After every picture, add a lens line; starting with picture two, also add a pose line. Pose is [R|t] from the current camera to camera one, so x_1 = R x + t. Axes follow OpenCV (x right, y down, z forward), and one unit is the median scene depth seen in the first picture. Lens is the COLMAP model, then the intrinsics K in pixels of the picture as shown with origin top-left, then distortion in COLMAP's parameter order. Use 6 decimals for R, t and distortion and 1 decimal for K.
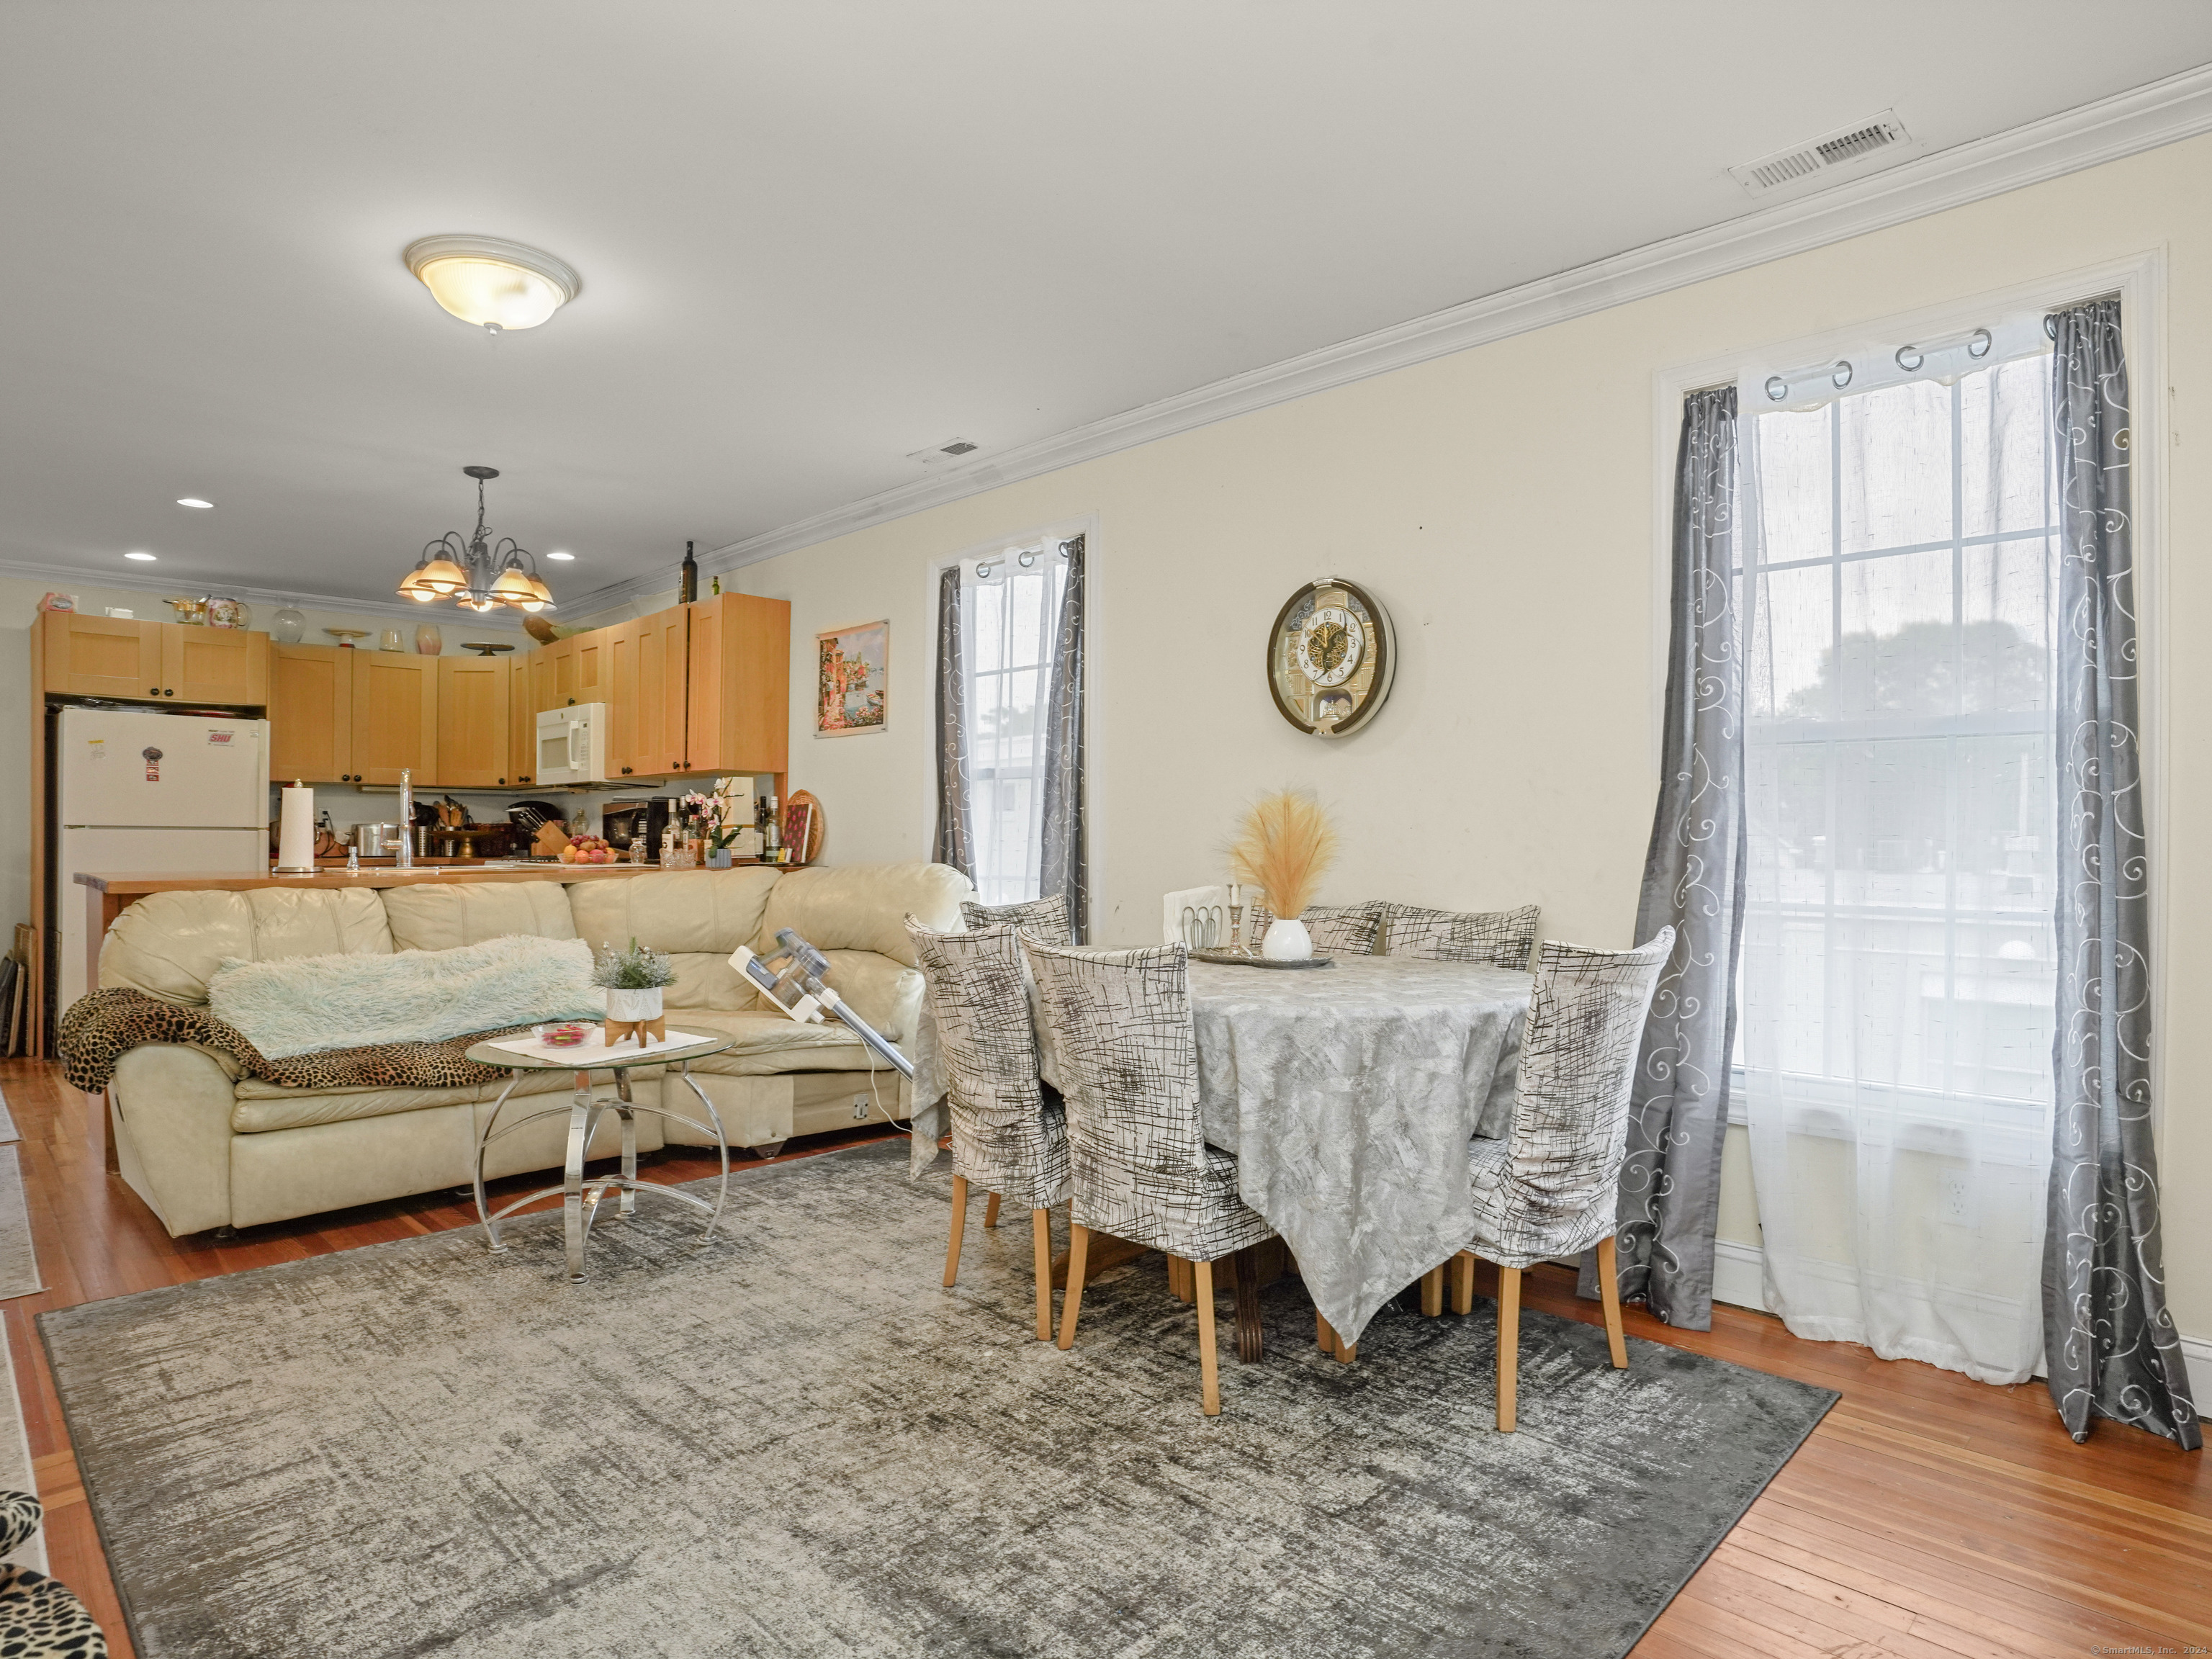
lens RADIAL K [[1244.4, 0, 1104.2], [0, 1244.4, 853.0], [0, 0, 1]] dist [-0.091138, 0.049901]
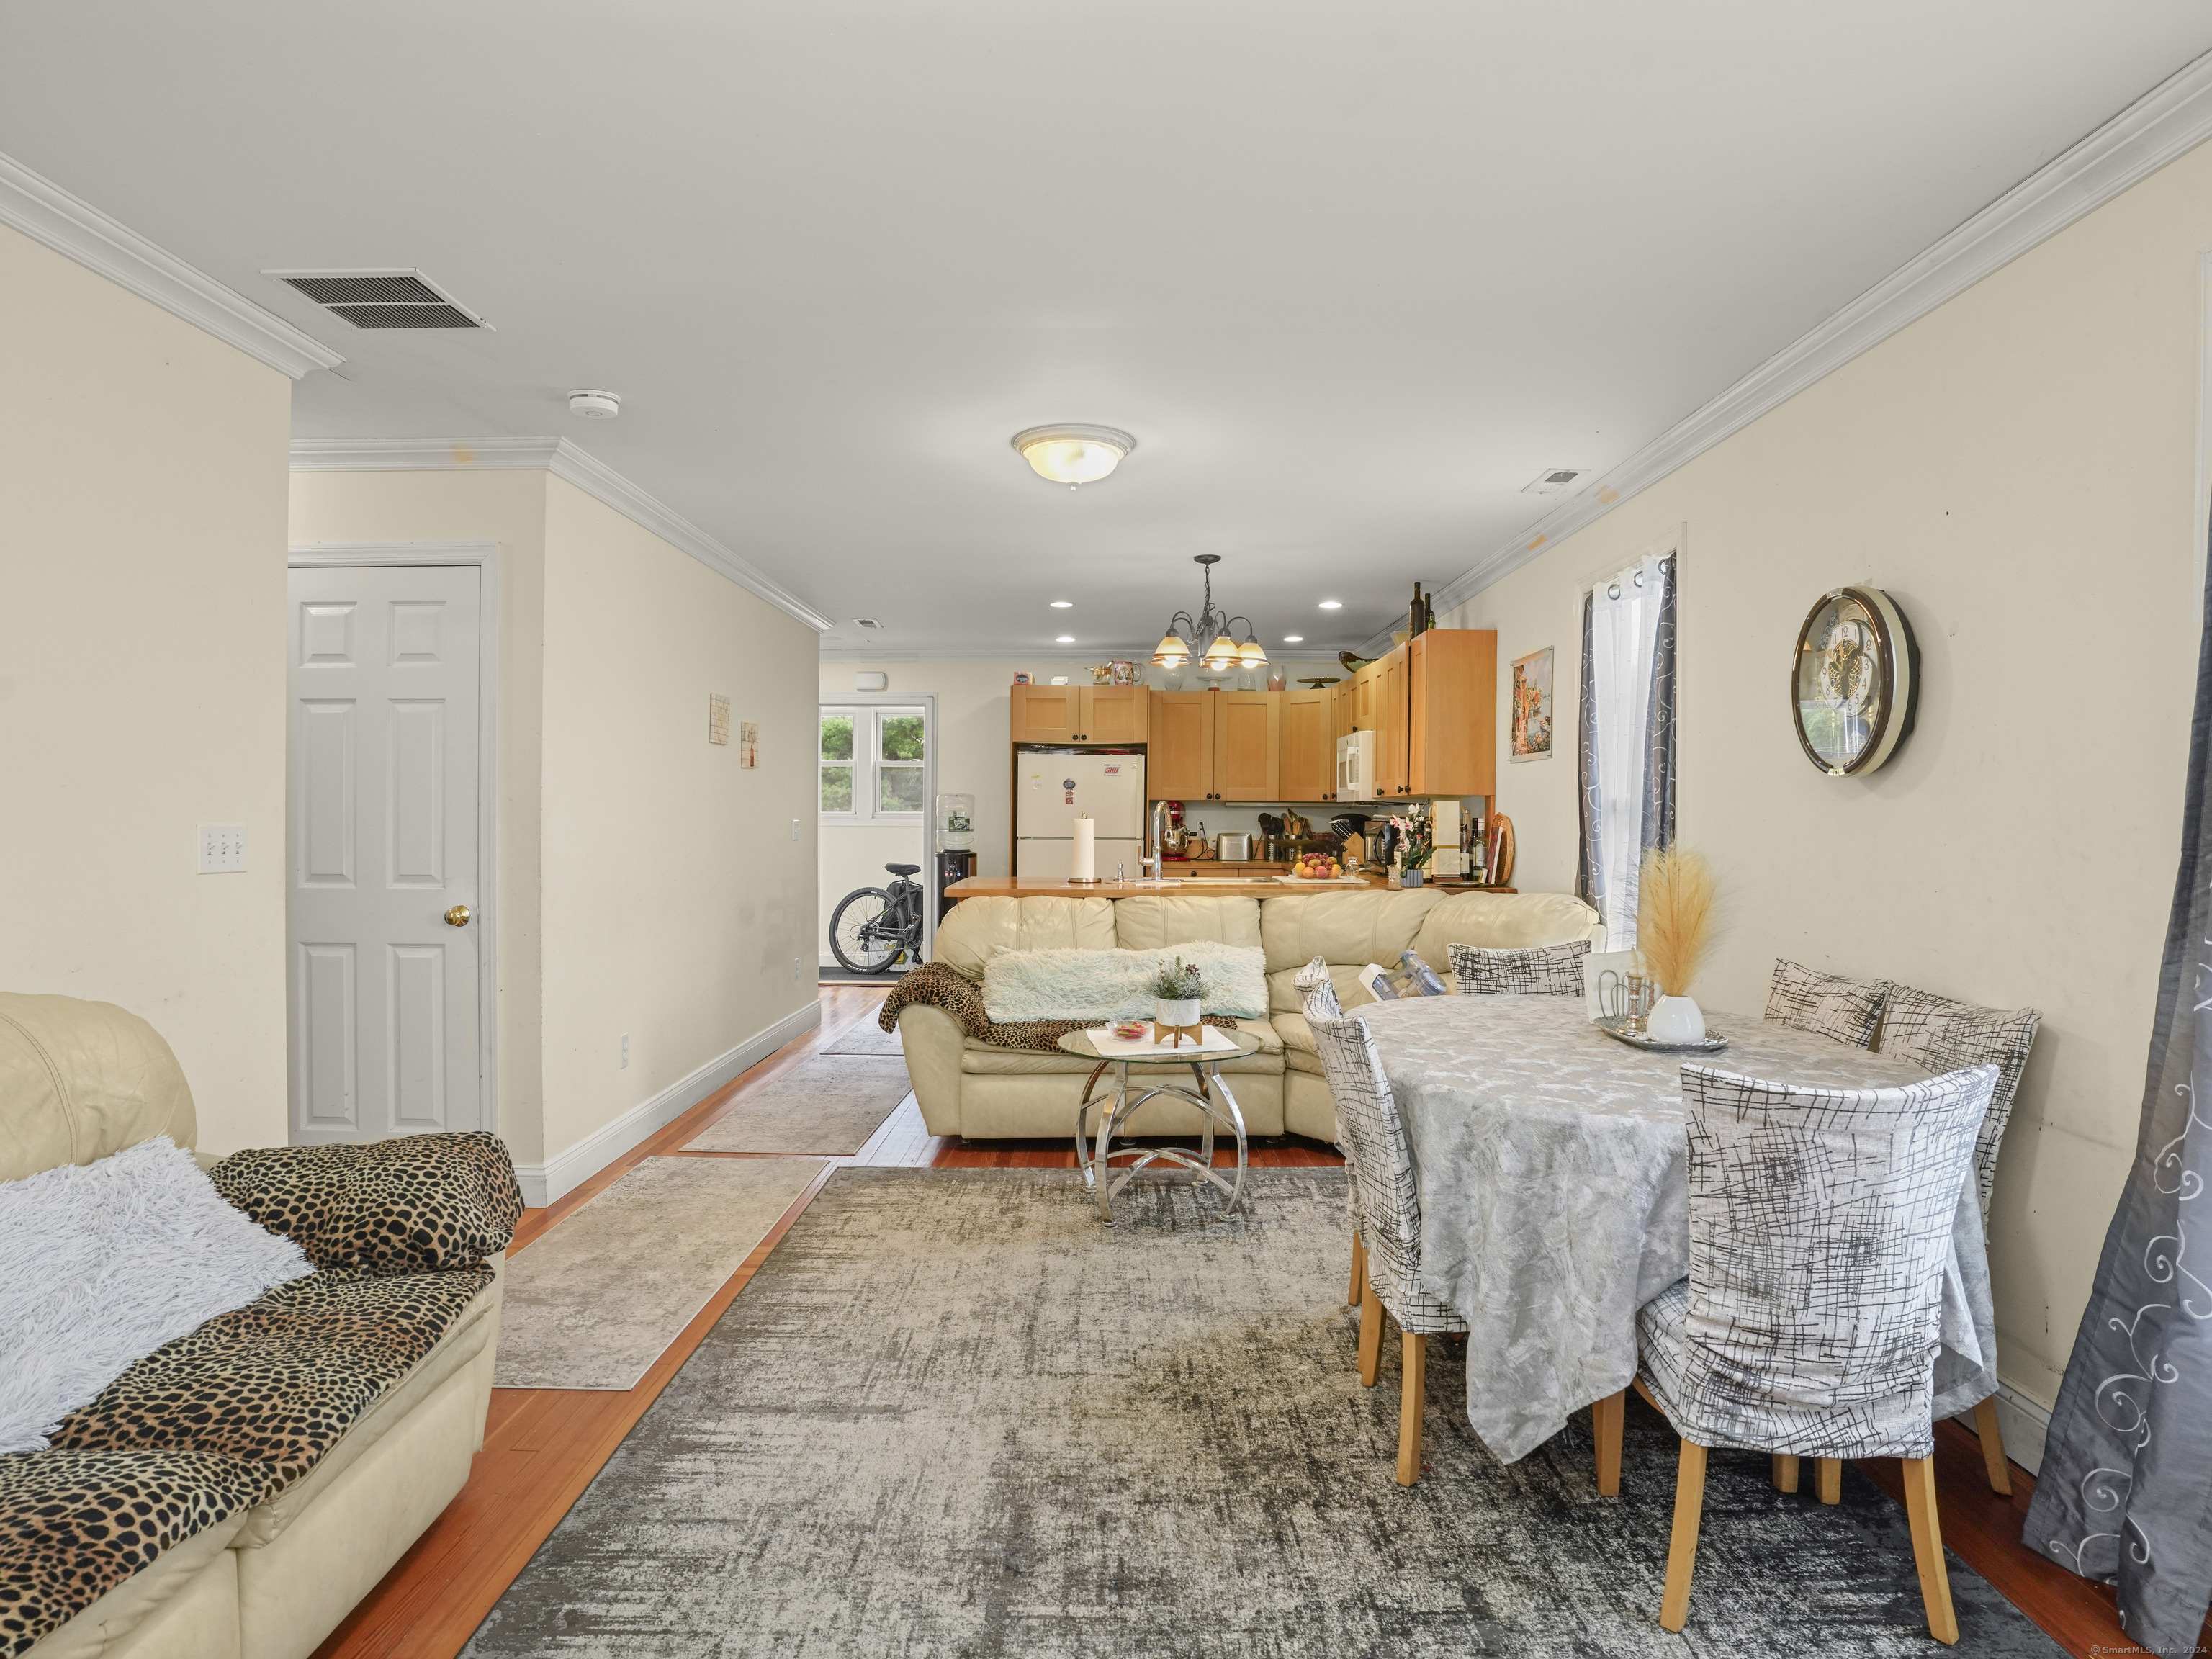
lens RADIAL K [[1231.8, 0, 1114.1], [0, 1231.8, 829.5], [0, 0, 1]] dist [-0.080150, 0.037551]
pose [[0.709425, 0.006976, -0.704746, 0.367729], [-0.011903, 0.999927, -0.002084, -0.046477], [0.704680, 0.009867, 0.709456, 0.071509]]
